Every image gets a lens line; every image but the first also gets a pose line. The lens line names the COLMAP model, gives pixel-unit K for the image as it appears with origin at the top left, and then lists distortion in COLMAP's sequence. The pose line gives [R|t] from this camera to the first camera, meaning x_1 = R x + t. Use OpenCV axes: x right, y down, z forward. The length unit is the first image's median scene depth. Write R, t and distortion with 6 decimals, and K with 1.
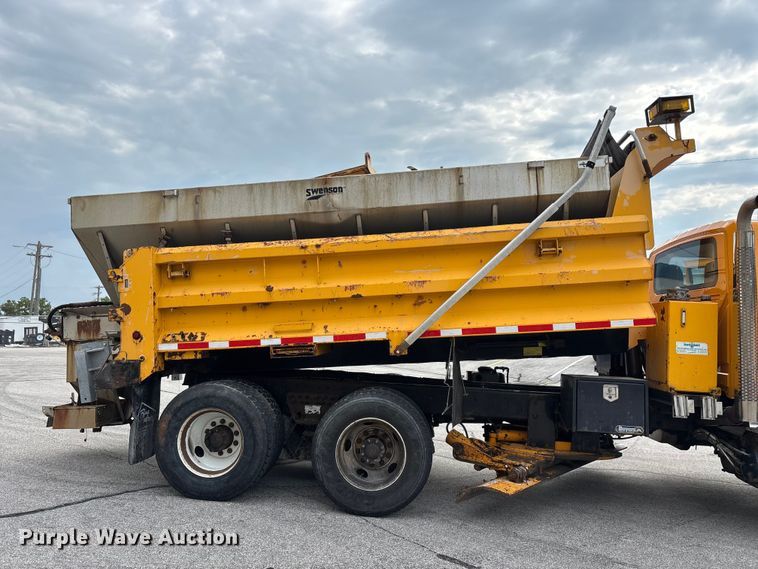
lens RADIAL K [[573.2, 0, 379.0], [0, 573.2, 284.5], [0, 0, 1]] dist [0.043517, -0.002439]
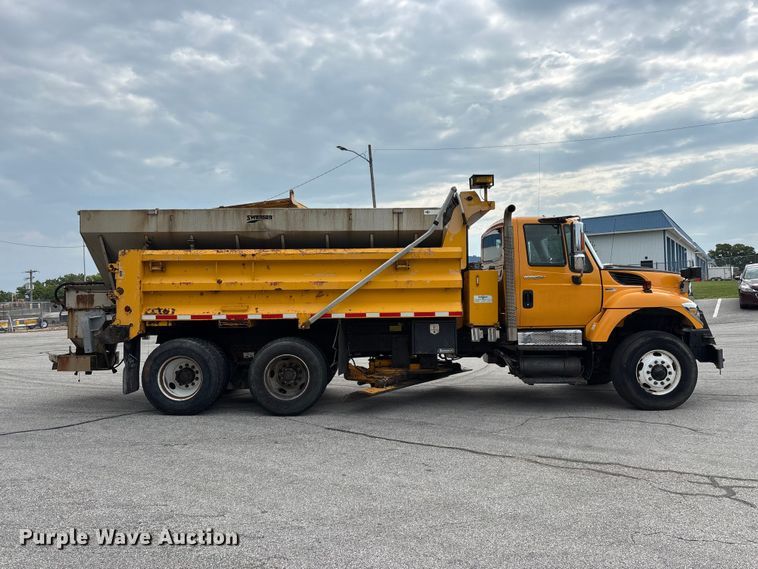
lens RADIAL K [[562.4, 0, 380.1], [0, 562.4, 288.2], [0, 0, 1]] dist [0.046455, -0.070403]
pose [[0.994016, 0.045103, 0.099489, 0.080516], [-0.050627, 0.997272, 0.053715, -0.076159], [-0.096795, -0.058430, 0.993588, -0.508653]]
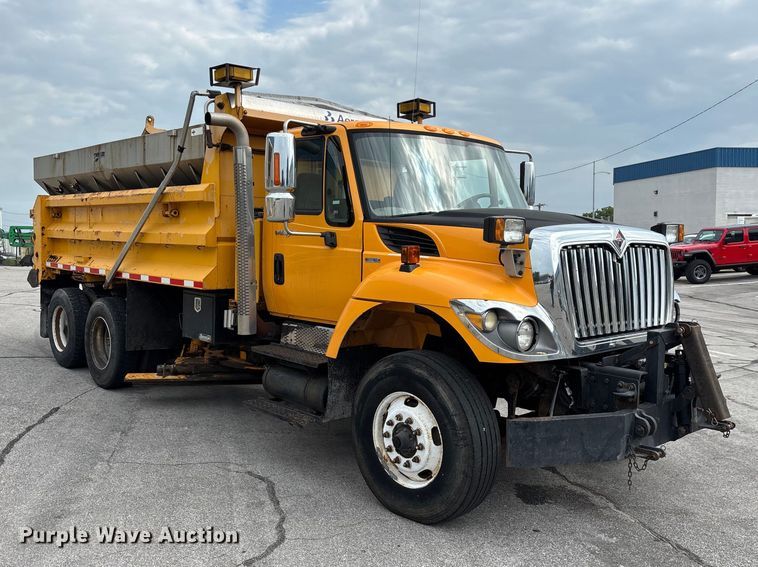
lens RADIAL K [[694.3, 0, 379.0], [0, 694.3, 283.5], [0, 0, 1]] dist [0.045276, -0.007107]
pose [[0.752088, 0.115240, -0.648909, 1.455033], [-0.009704, 0.986424, 0.163933, -0.145712], [0.658991, -0.116996, 0.742996, 0.228786]]
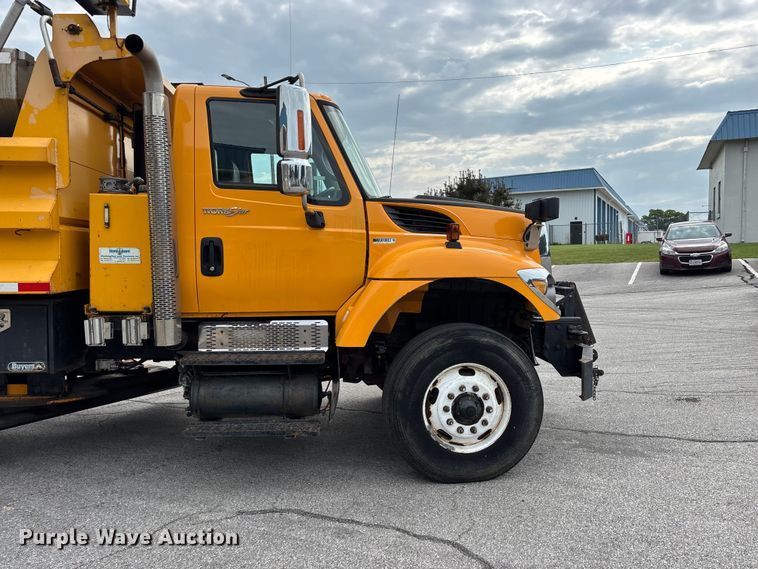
lens RADIAL K [[573.2, 0, 379.0], [0, 573.2, 284.5], [0, 0, 1]] dist [0.043517, -0.002439]
pose [[0.977777, 0.049745, 0.203659, 0.680435], [-0.073774, 0.990949, 0.112147, -0.049703], [-0.196237, -0.124680, 0.972598, 0.184578]]
